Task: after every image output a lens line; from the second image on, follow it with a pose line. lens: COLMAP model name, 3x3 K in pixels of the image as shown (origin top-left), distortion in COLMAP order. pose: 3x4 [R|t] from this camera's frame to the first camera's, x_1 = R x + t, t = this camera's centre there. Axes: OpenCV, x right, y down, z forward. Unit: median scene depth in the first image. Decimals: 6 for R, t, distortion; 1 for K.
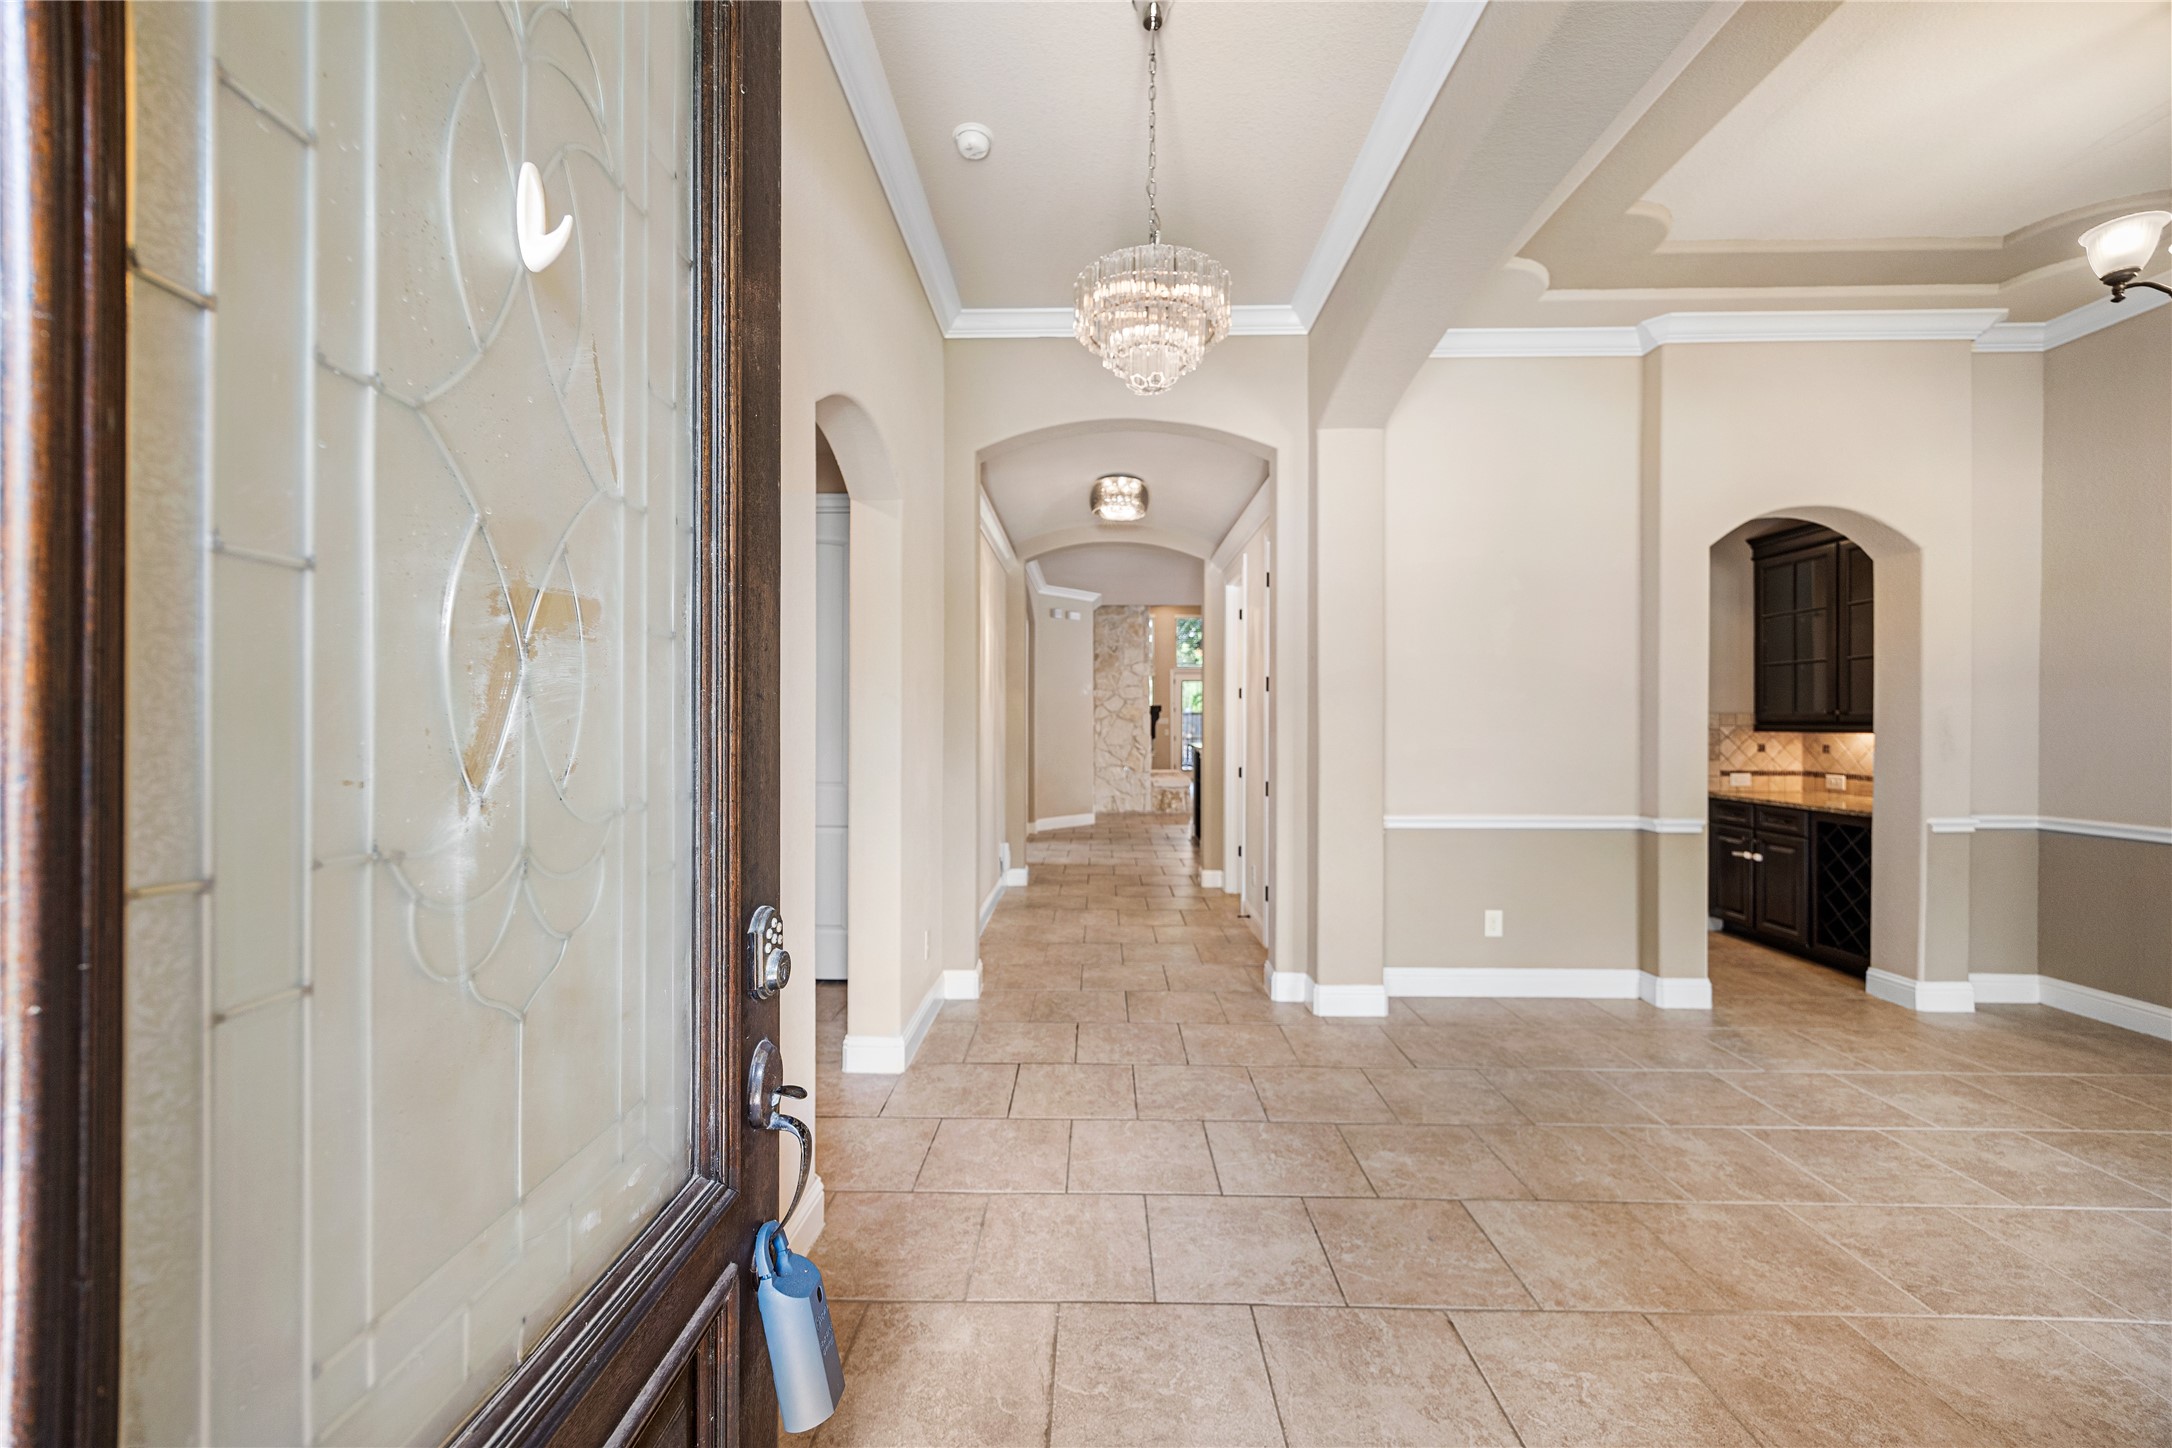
lens RADIAL K [[839.5, 0, 1073.1], [0, 839.5, 716.6], [0, 0, 1]] dist [0.015847, 0.000415]
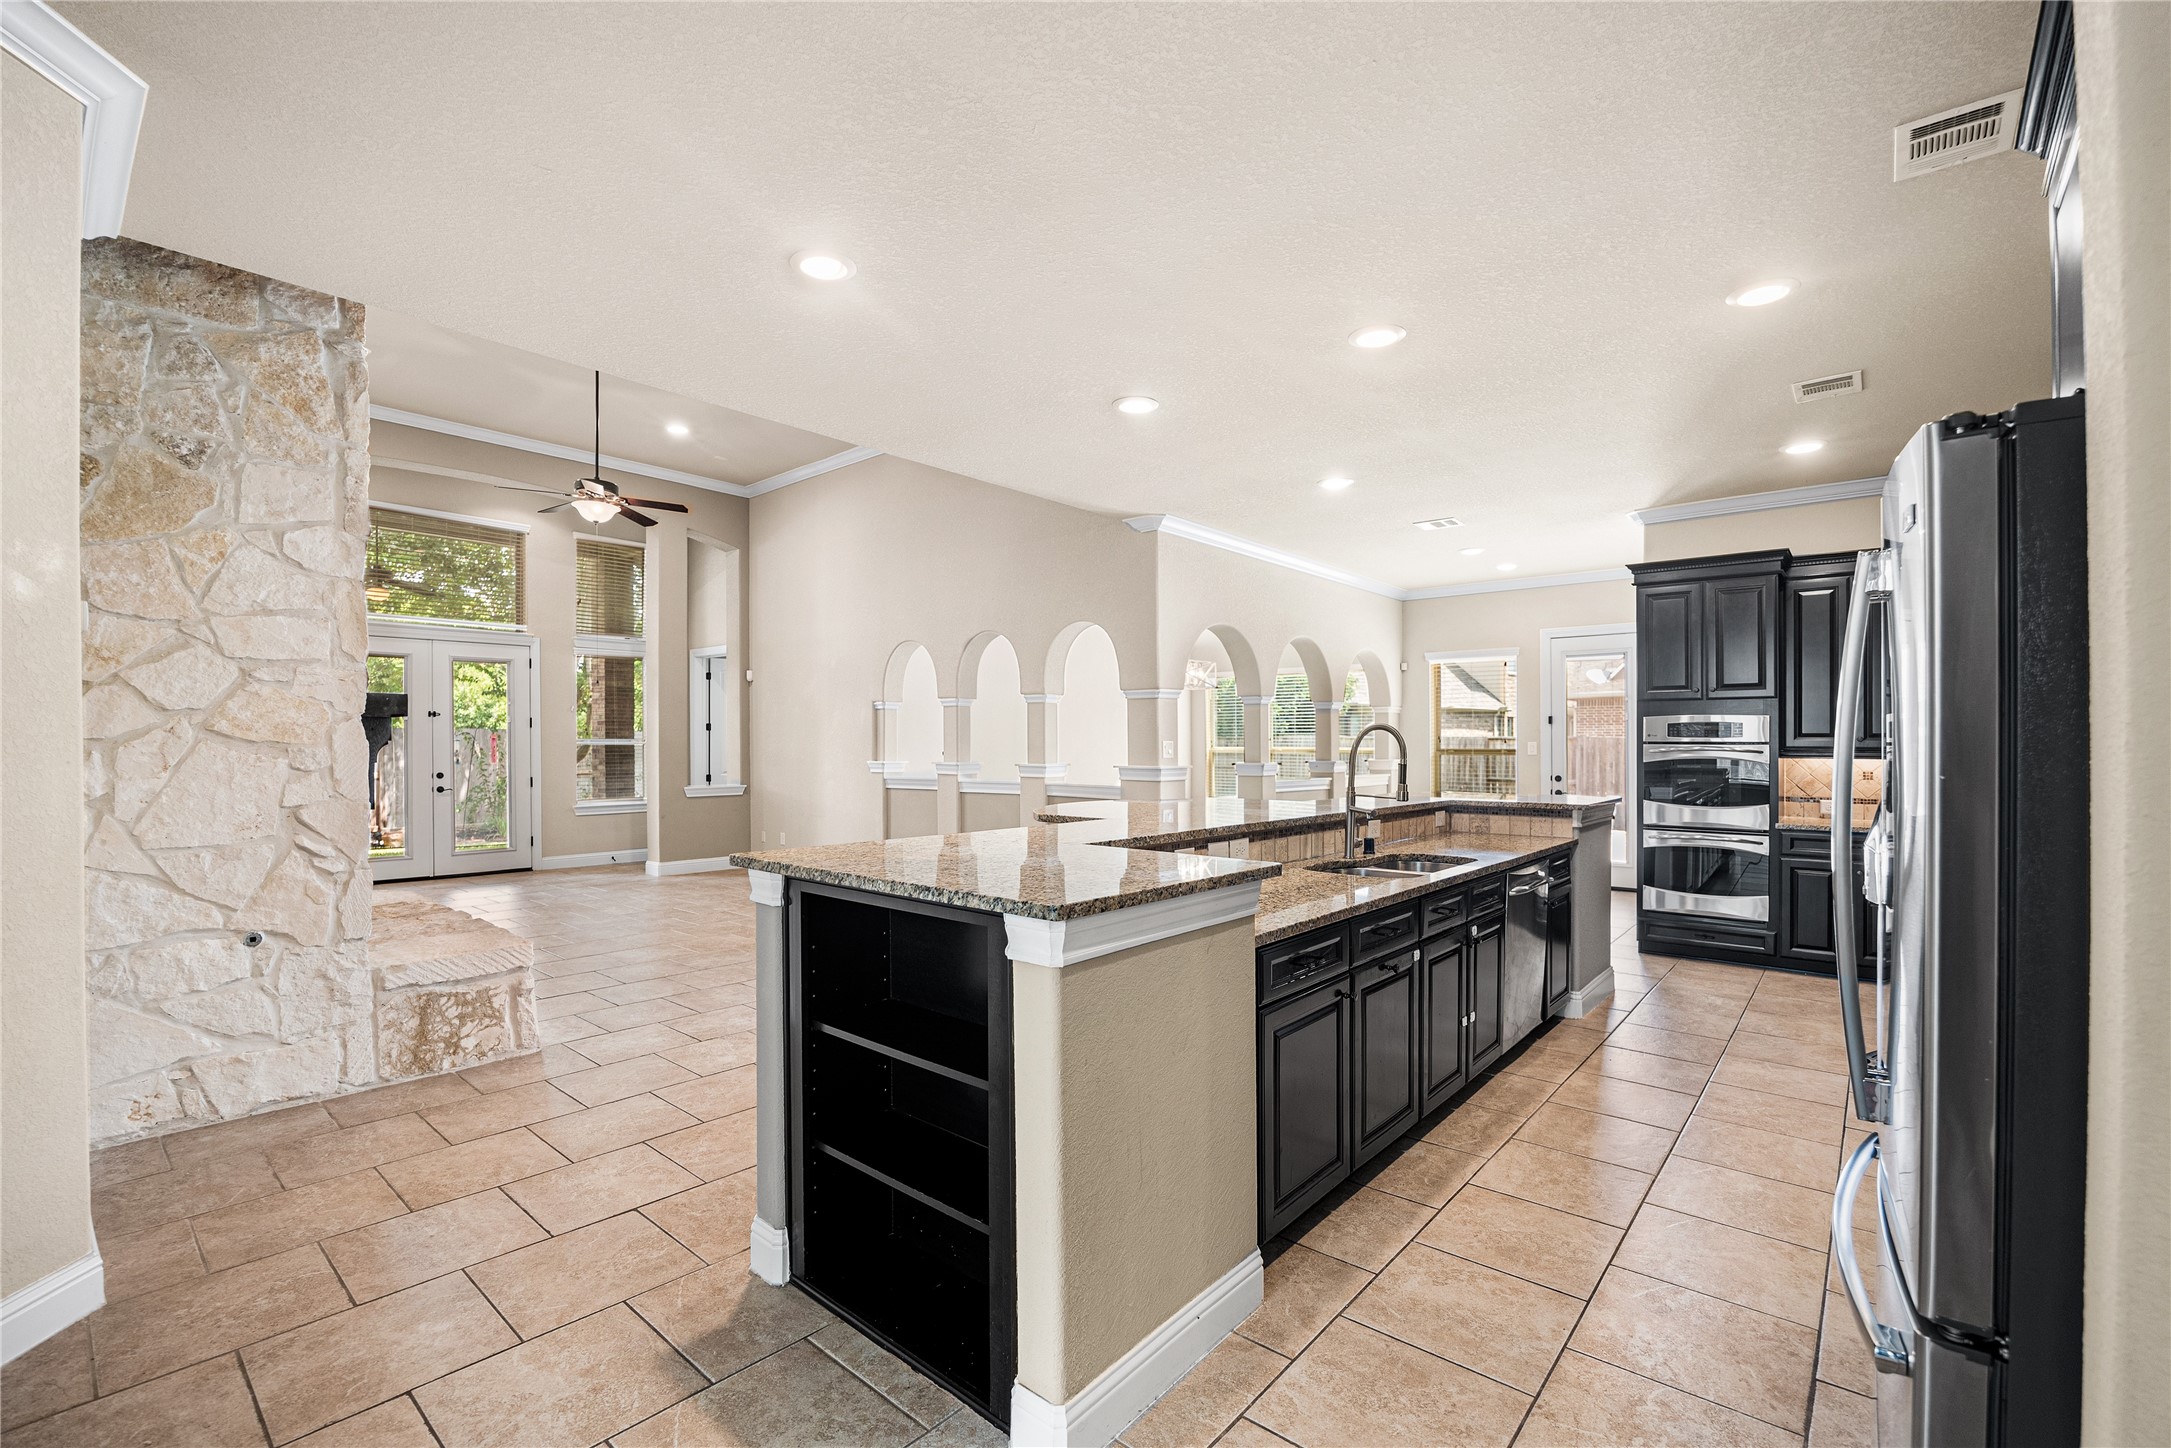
lens RADIAL K [[963.1, 0, 1066.9], [0, 963.1, 741.2], [0, 0, 1]] dist [0.000877, -0.000334]
pose [[0.641476, -0.002802, 0.767138, -0.004476], [-0.002540, 0.999980, 0.005776, 0.001264], [-0.767139, -0.005654, 0.641456, 1.380170]]
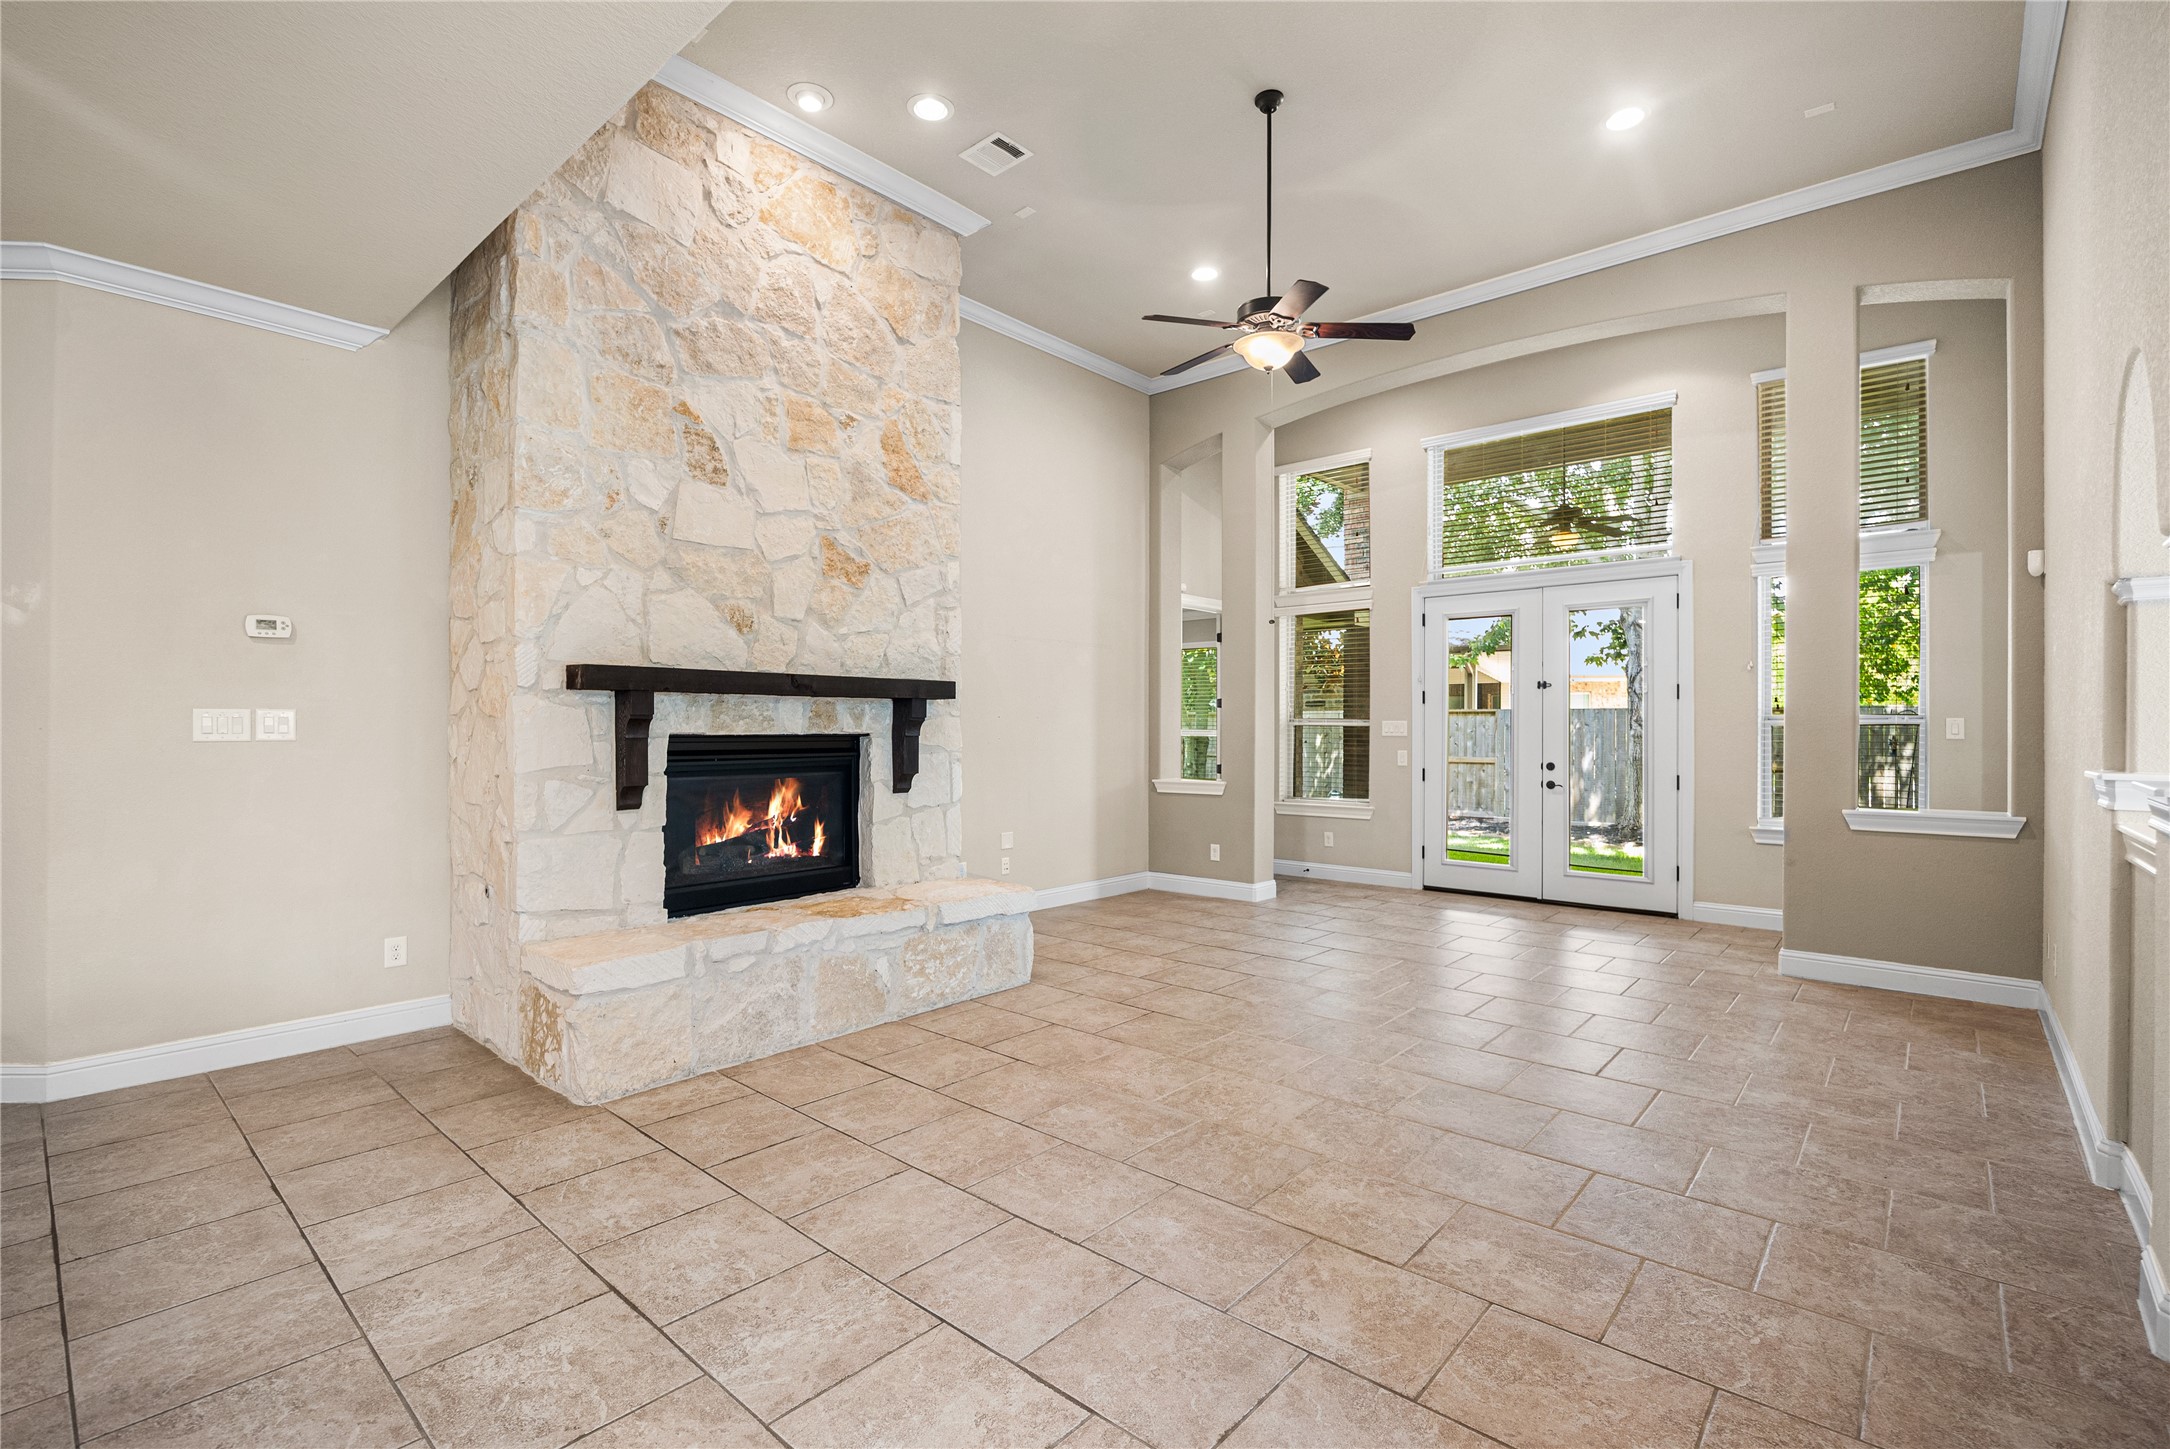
lens RADIAL K [[962.7, 0, 1085.9], [0, 962.7, 729.0], [0, 0, 1]] dist [0.000877, -0.000334]
pose [[0.765289, -0.003771, -0.643675, 0.939282], [0.007182, 0.999971, 0.002680, 0.016783], [0.643646, -0.006674, 0.765294, 1.929496]]
